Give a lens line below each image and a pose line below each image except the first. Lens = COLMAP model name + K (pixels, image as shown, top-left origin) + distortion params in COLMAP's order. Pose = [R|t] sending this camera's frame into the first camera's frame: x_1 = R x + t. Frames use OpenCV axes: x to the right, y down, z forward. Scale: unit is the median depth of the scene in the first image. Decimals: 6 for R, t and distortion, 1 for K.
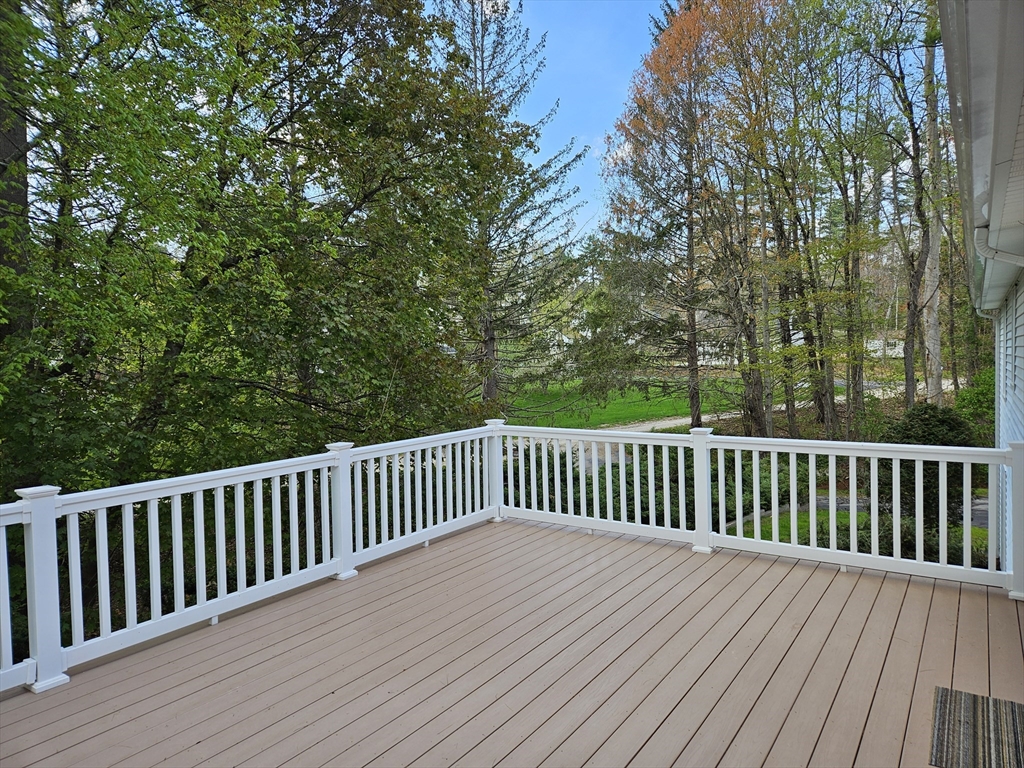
lens RADIAL K [[690.4, 0, 512.3], [0, 690.4, 388.2], [0, 0, 1]] dist [-0.001252, -0.007751]
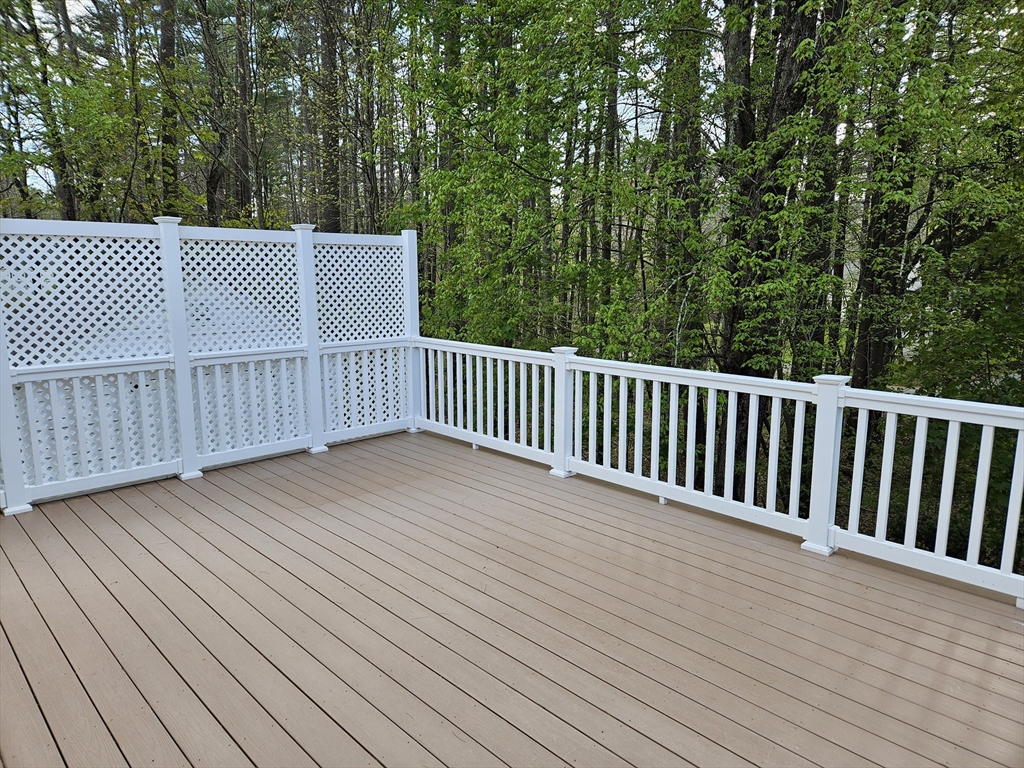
lens RADIAL K [[690.4, 0, 511.3], [0, 690.4, 375.7], [0, 0, 1]] dist [-0.001252, -0.007751]
pose [[-0.229827, 0.173752, -0.957596, 0.731016], [-0.039508, 0.981458, 0.187563, -0.065791], [0.972429, 0.080940, -0.218701, 1.111536]]
